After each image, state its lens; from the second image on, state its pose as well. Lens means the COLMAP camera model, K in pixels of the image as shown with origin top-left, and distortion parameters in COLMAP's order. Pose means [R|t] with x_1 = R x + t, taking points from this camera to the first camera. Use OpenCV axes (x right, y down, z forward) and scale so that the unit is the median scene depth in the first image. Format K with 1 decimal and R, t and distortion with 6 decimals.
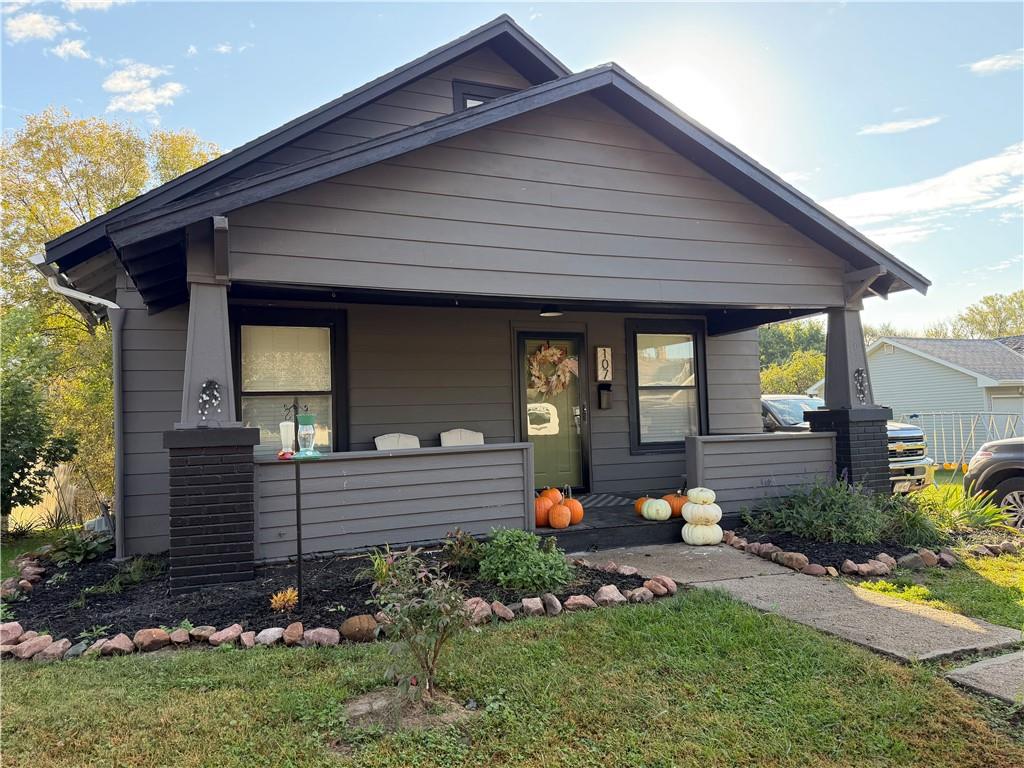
lens RADIAL K [[709.8, 0, 511.6], [0, 709.8, 394.0], [0, 0, 1]] dist [0.025826, -0.007462]
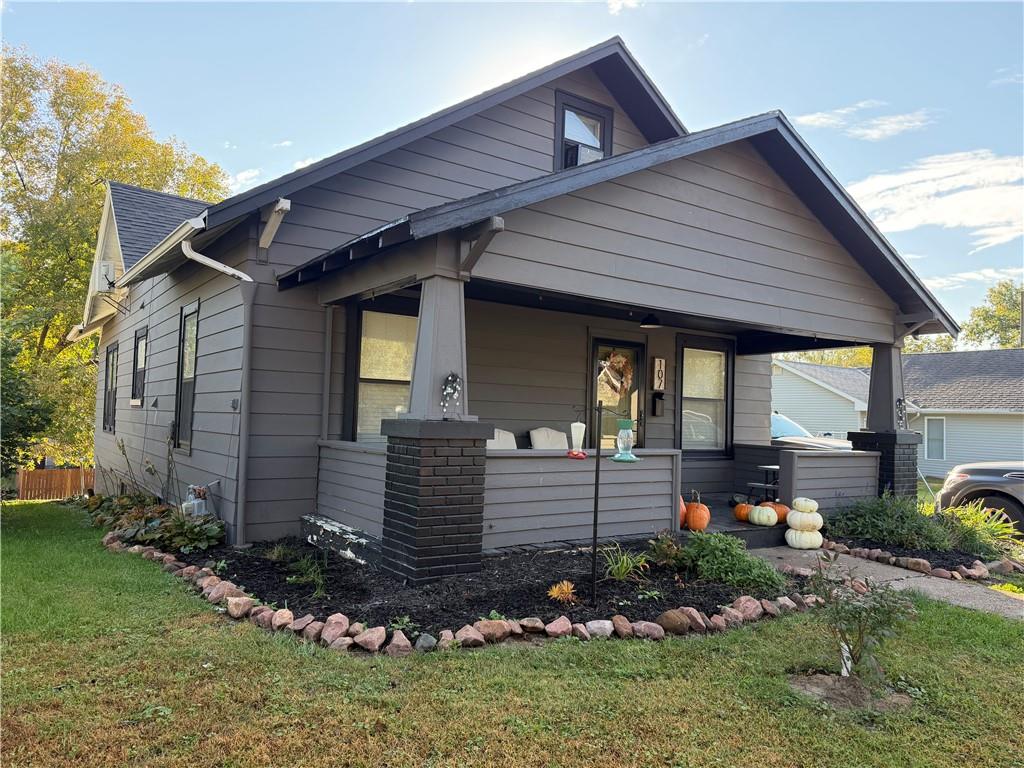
lens RADIAL K [[713.1, 0, 512.0], [0, 713.1, 384.0], [0, 0, 1]] dist [0.068619, -0.104823]
pose [[0.974627, 0.074482, 0.211081, -0.359416], [-0.074214, 0.997200, -0.009204, -0.001142], [-0.211175, -0.006695, 0.977425, -0.004446]]
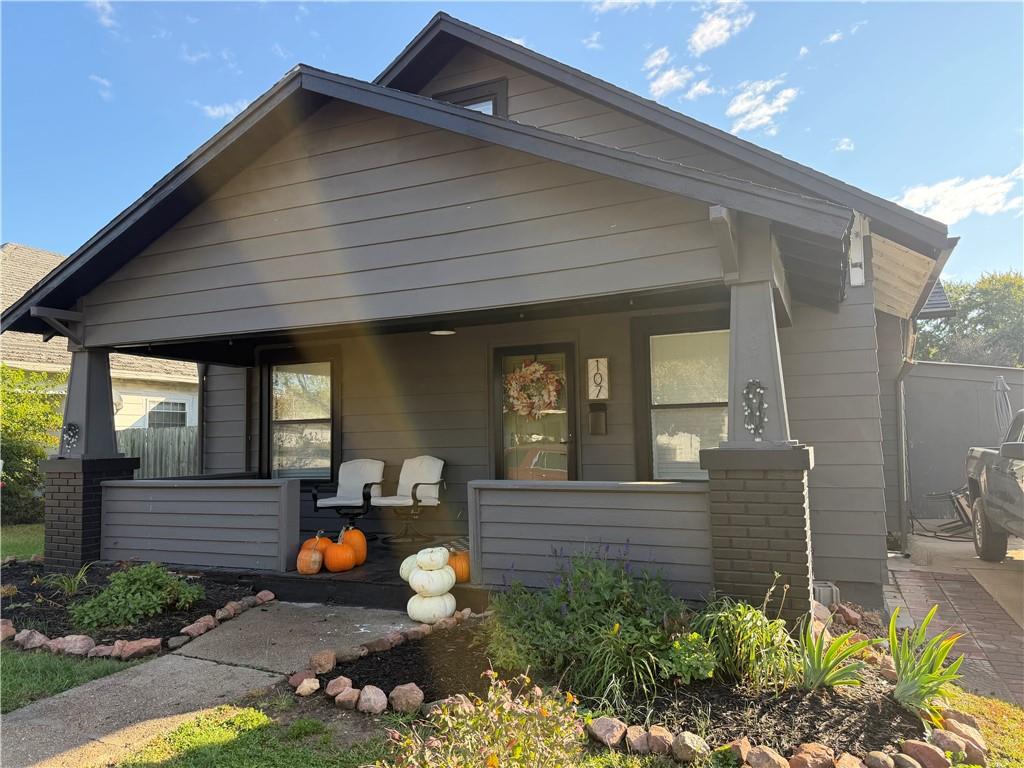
lens RADIAL K [[735.7, 0, 542.4], [0, 735.7, 395.1], [0, 0, 1]] dist [-0.001635, -0.001729]
pose [[0.705836, -0.028463, -0.707803, 0.778552], [0.031304, 0.999470, -0.008975, -0.020975], [0.707683, -0.015823, 0.706353, 0.426282]]
